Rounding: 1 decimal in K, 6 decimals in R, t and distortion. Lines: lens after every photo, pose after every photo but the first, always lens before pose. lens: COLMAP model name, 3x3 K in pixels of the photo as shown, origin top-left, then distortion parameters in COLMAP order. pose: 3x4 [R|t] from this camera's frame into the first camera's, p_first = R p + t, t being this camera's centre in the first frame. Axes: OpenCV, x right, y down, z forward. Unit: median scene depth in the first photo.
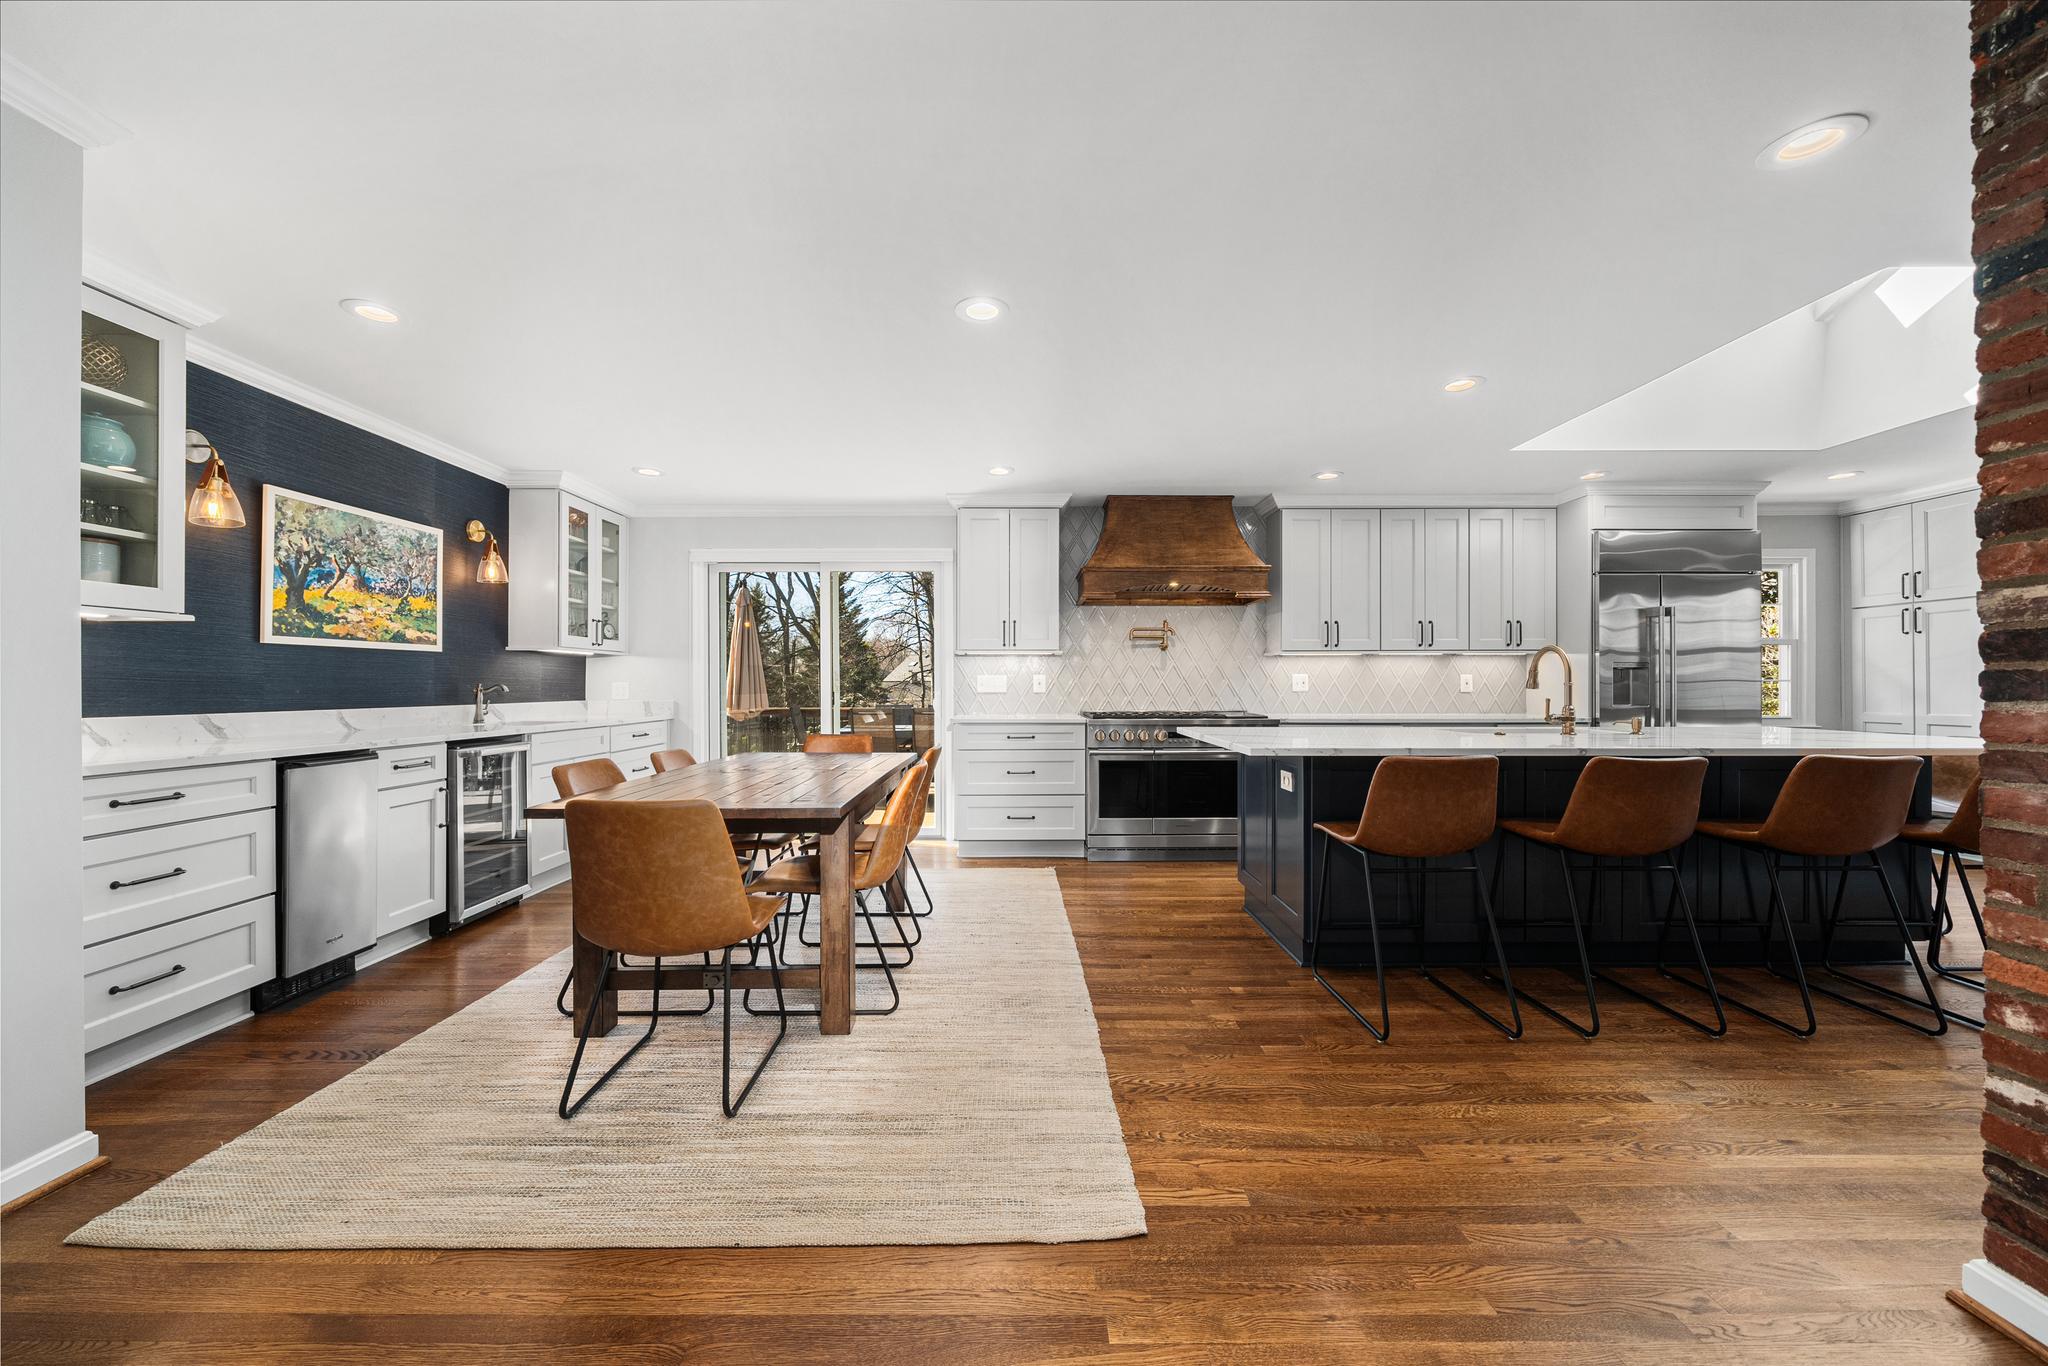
lens RADIAL K [[755.5, 0, 1019.3], [0, 755.5, 684.5], [0, 0, 1]] dist [-0.005363, 0.000291]
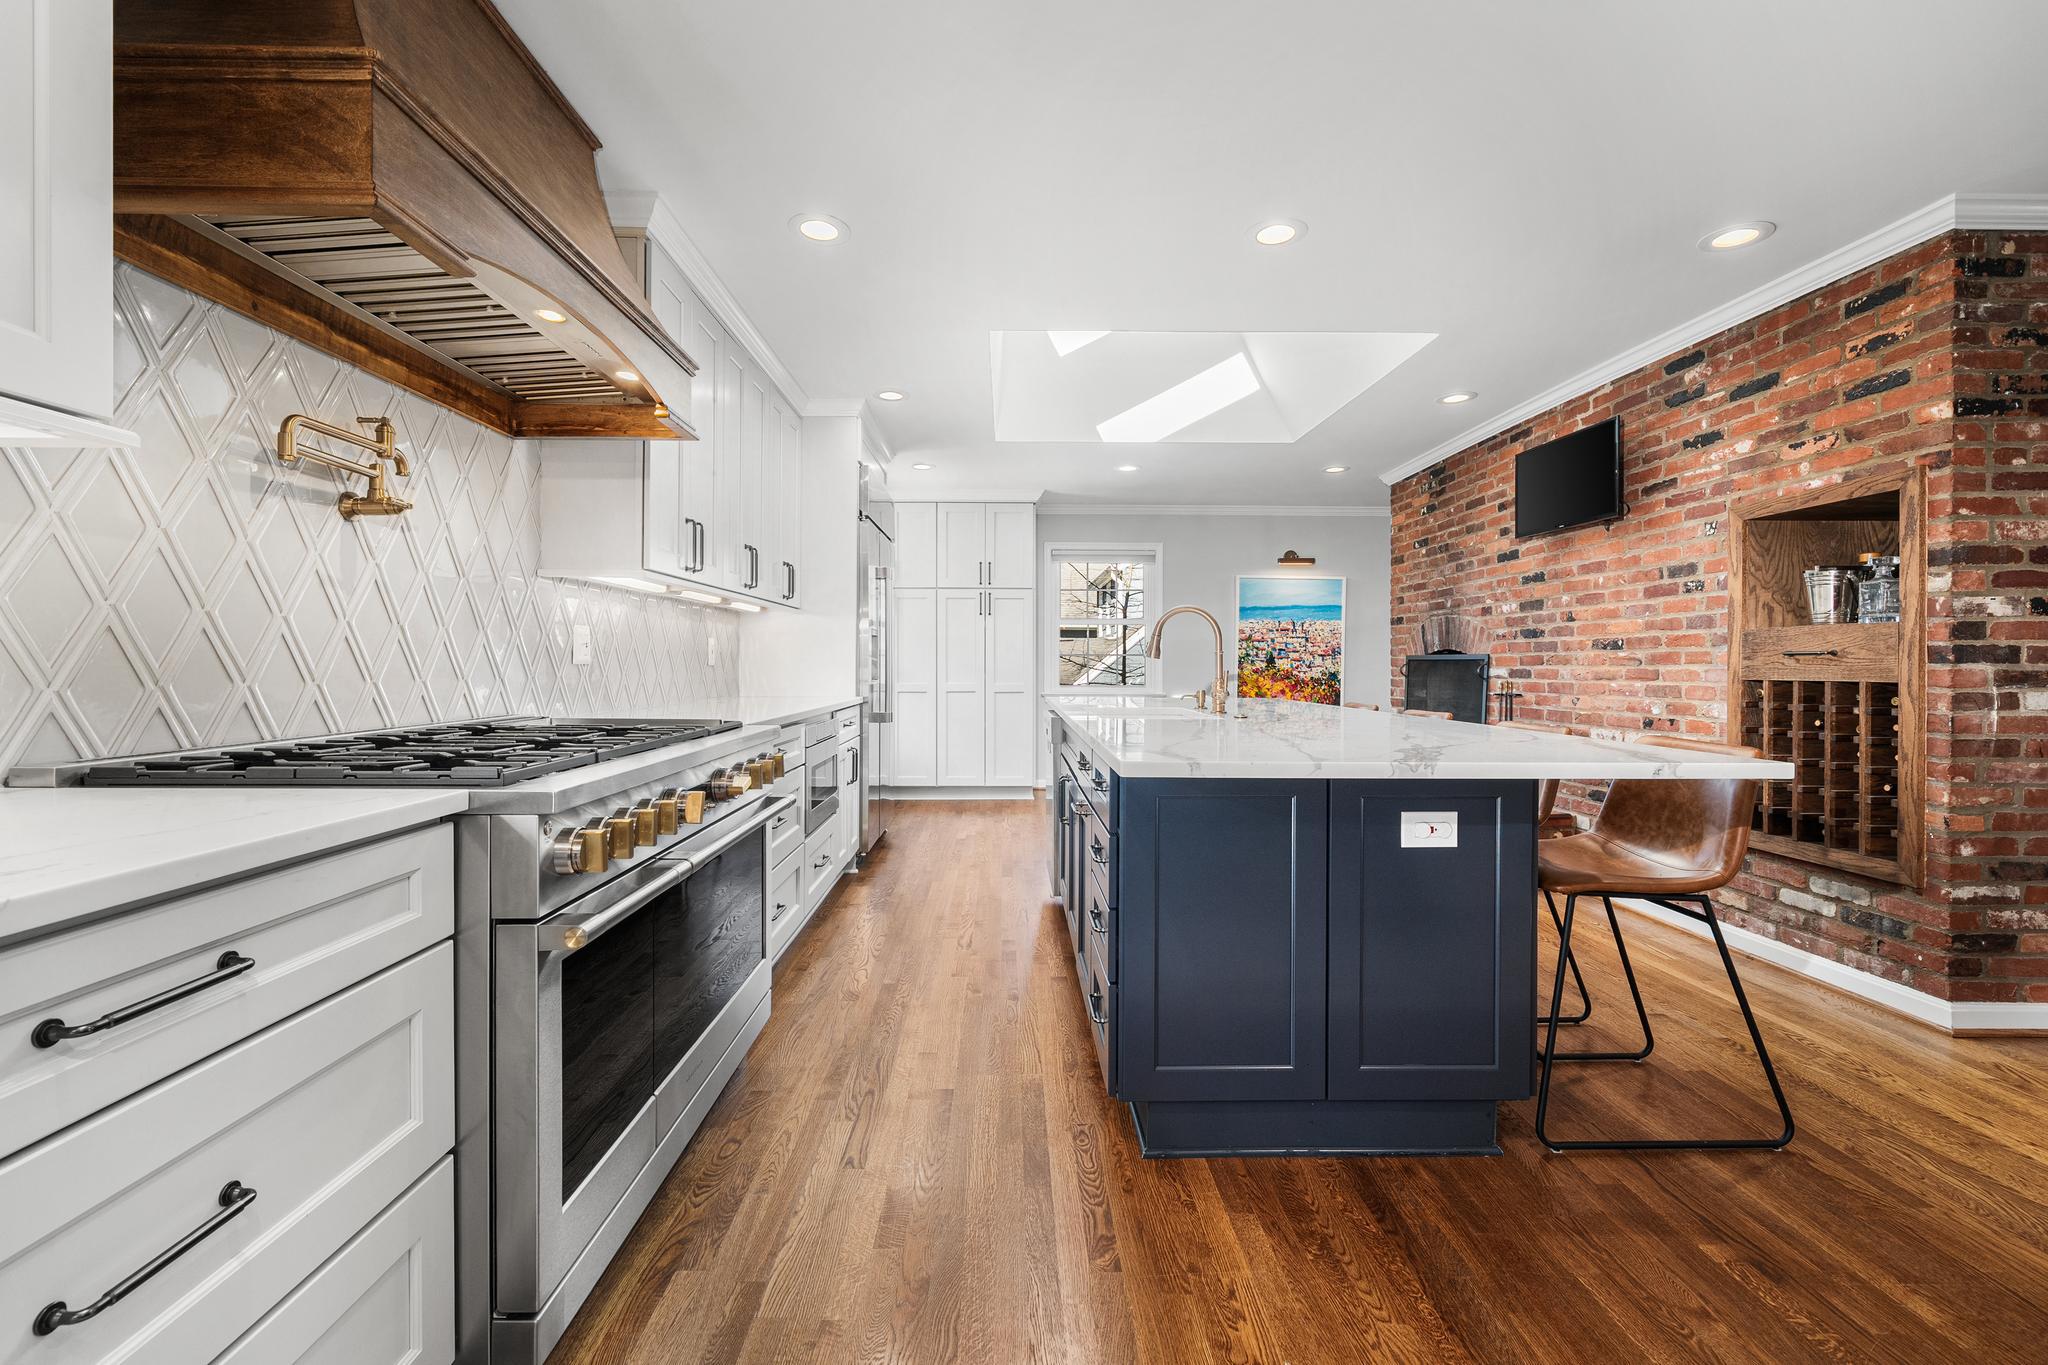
lens RADIAL K [[859.8, 0, 1019.2], [0, 859.8, 667.6], [0, 0, 1]] dist [-0.000054, -0.000224]
pose [[-0.016009, -0.004137, 0.999863, -0.211007], [-0.004518, 0.999982, 0.004065, 0.012073], [-0.999862, -0.004453, -0.016027, 1.141999]]
